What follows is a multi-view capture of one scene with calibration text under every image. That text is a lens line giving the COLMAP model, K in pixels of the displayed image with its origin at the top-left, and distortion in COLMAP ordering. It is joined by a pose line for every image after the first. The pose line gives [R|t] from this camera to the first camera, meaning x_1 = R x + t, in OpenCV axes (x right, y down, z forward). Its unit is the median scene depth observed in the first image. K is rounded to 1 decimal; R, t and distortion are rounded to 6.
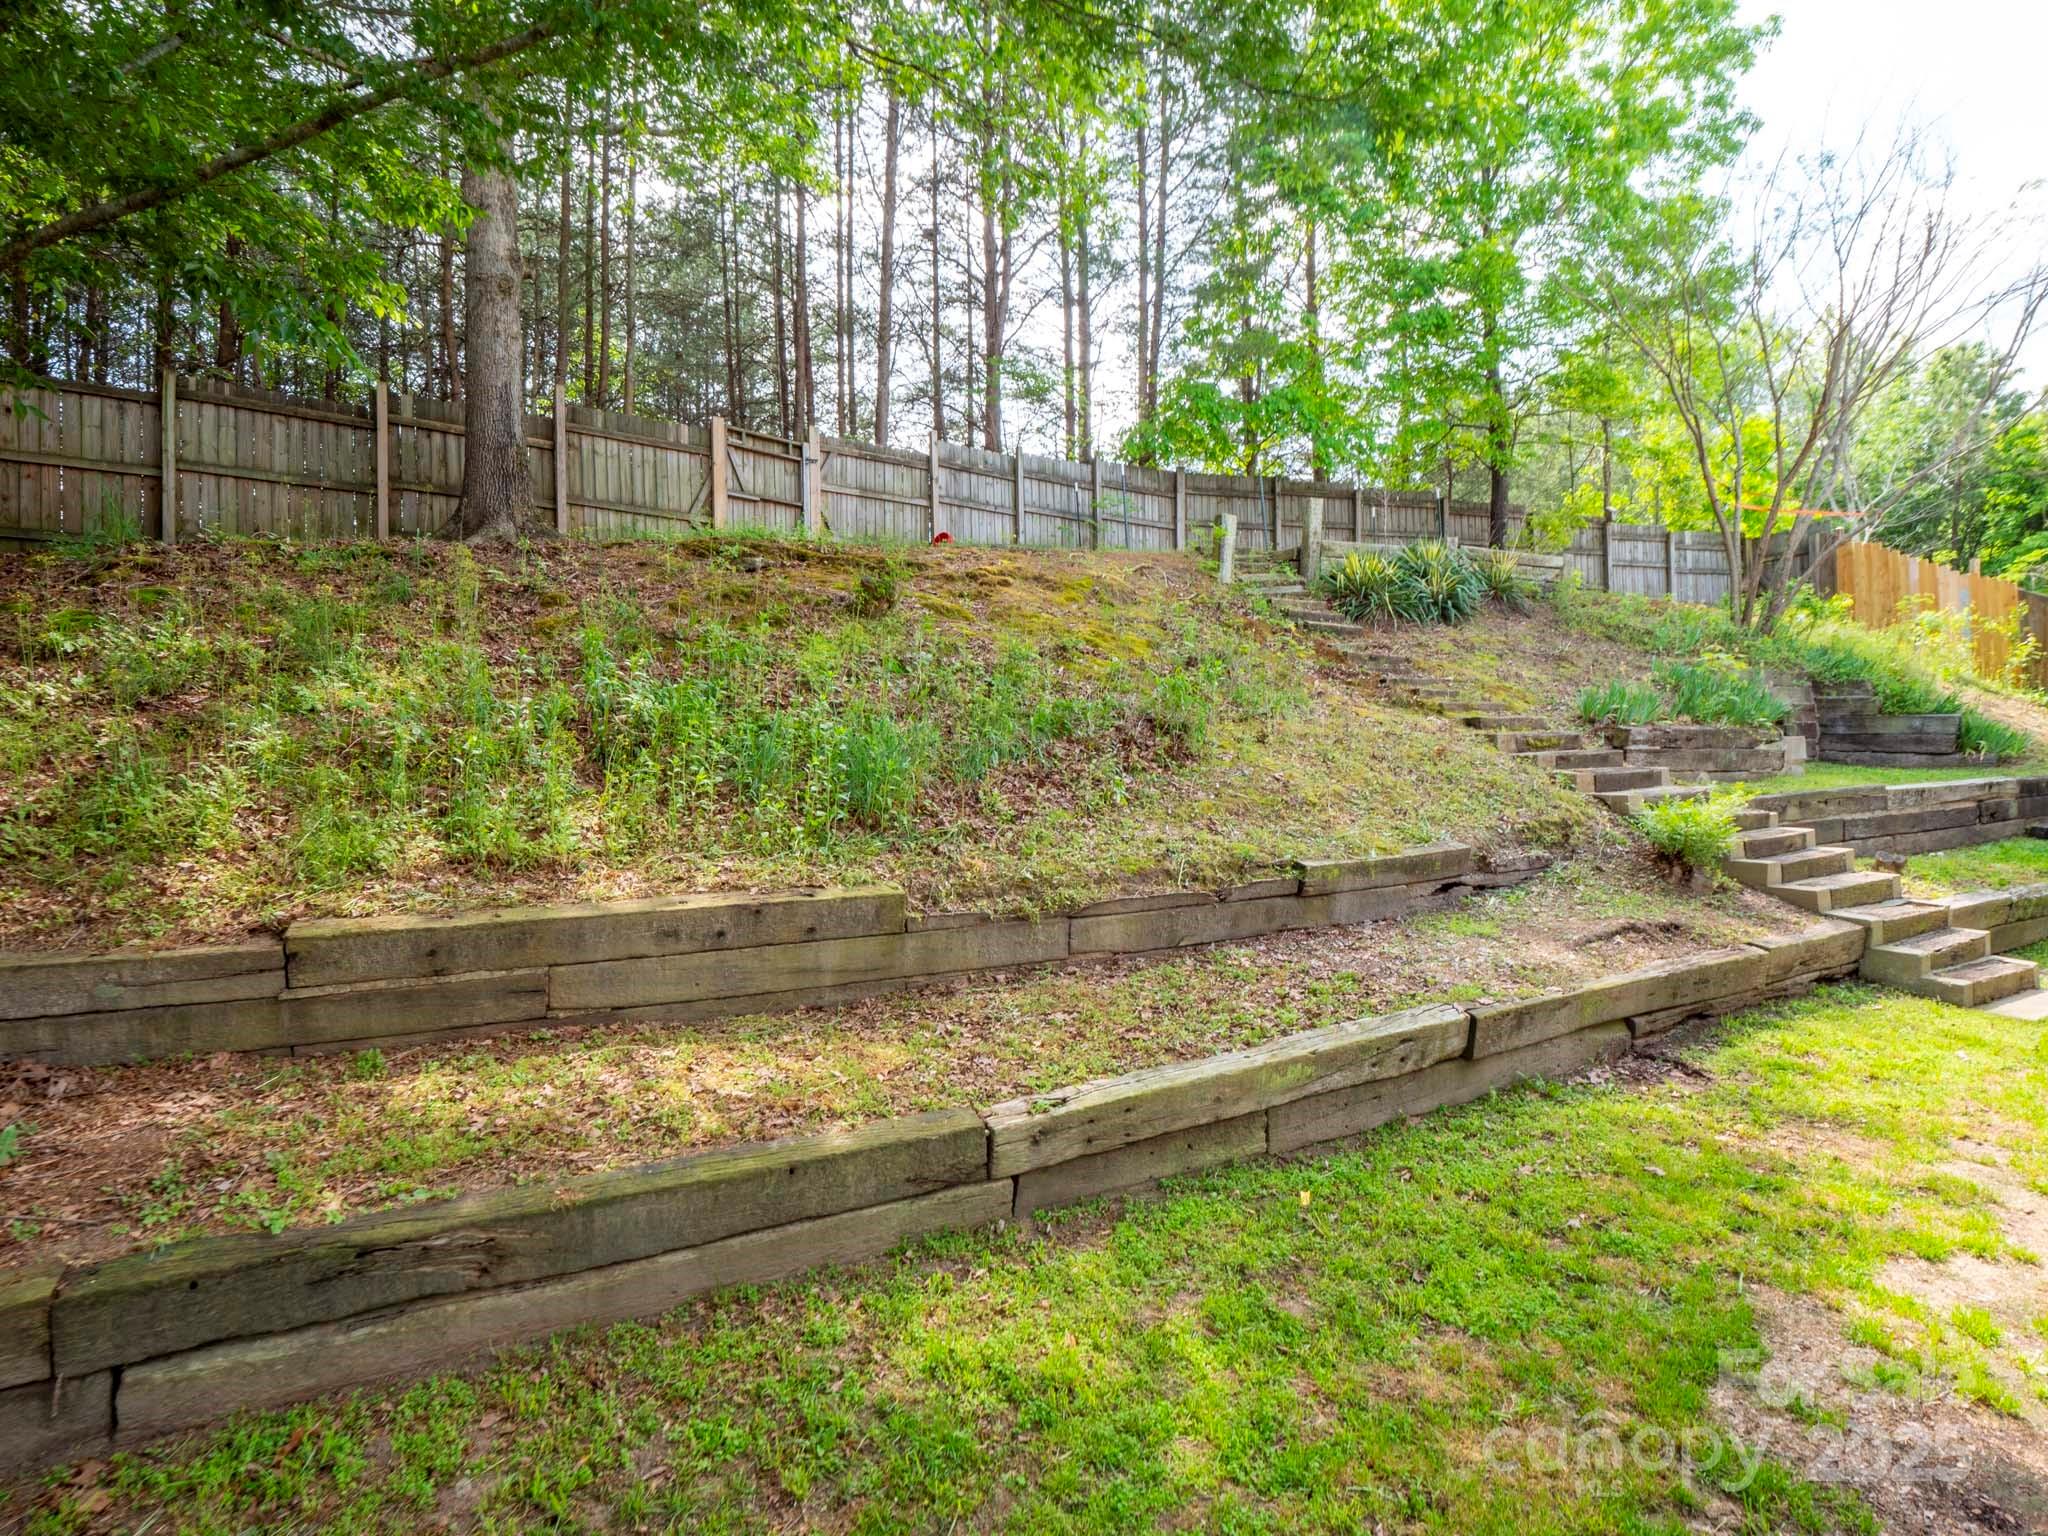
lens RADIAL K [[985.2, 0, 1021.7], [0, 985.2, 775.0], [0, 0, 1]] dist [-0.000859, -0.014343]
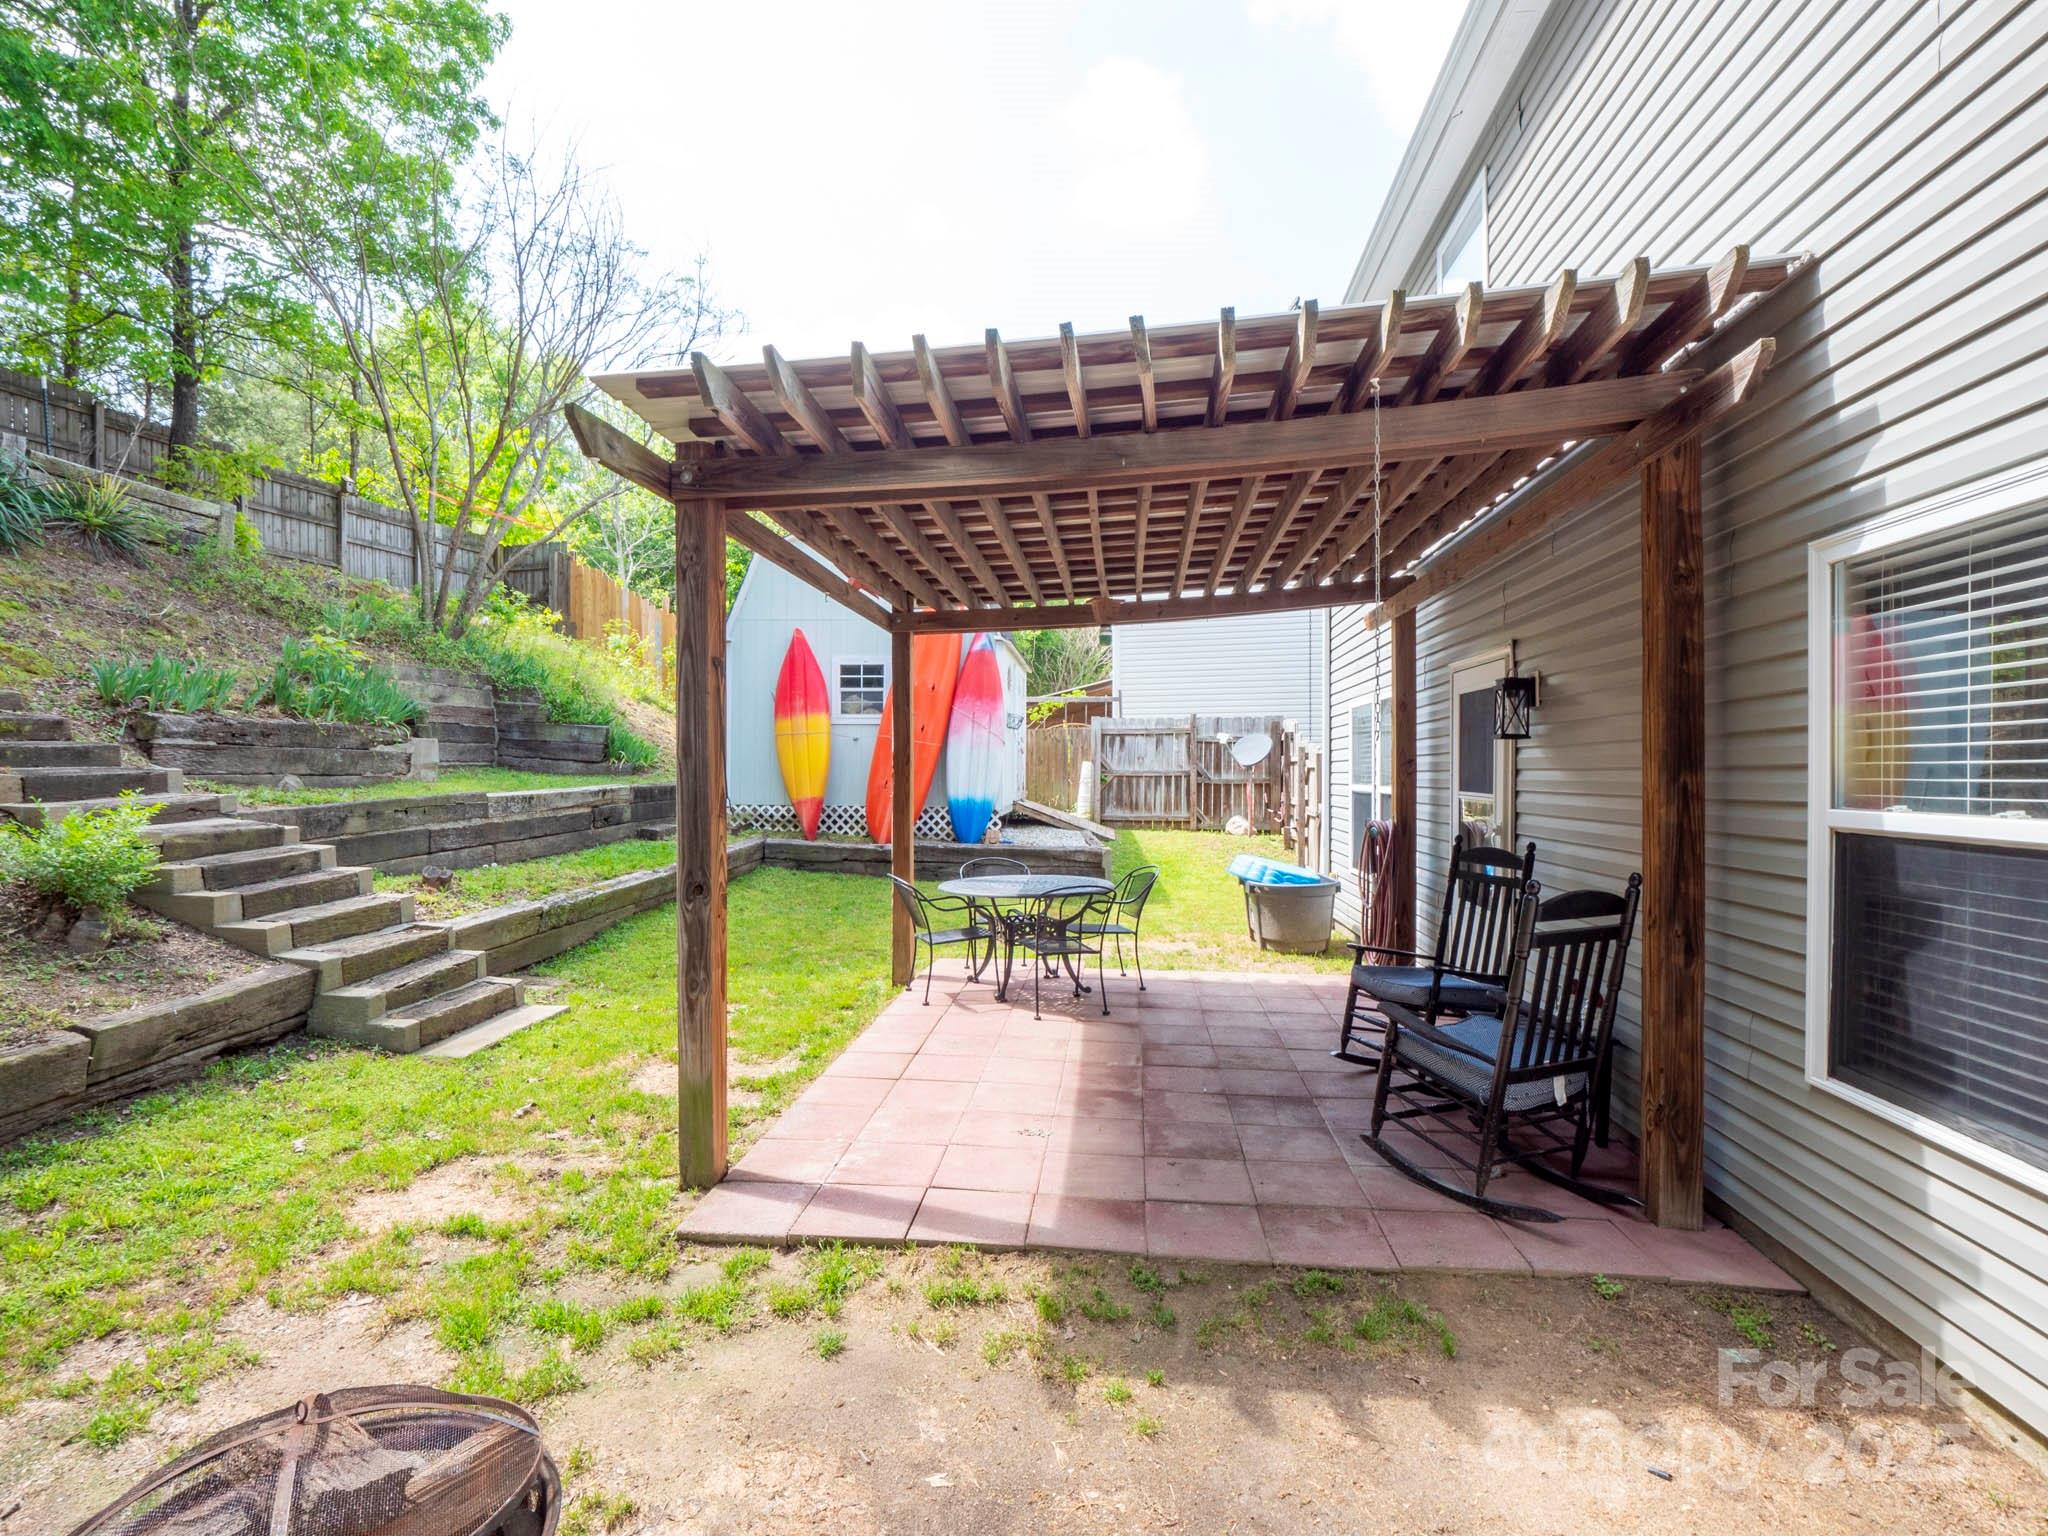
lens RADIAL K [[964.0, 0, 1024.0], [0, 964.0, 768.0], [0, 0, 1]] dist [0.000369, -0.012817]
pose [[0.503178, 0.022449, 0.863891, 0.387601], [-0.014651, 0.999740, -0.017445, -0.005284], [-0.864059, -0.003879, 0.503376, 0.072825]]
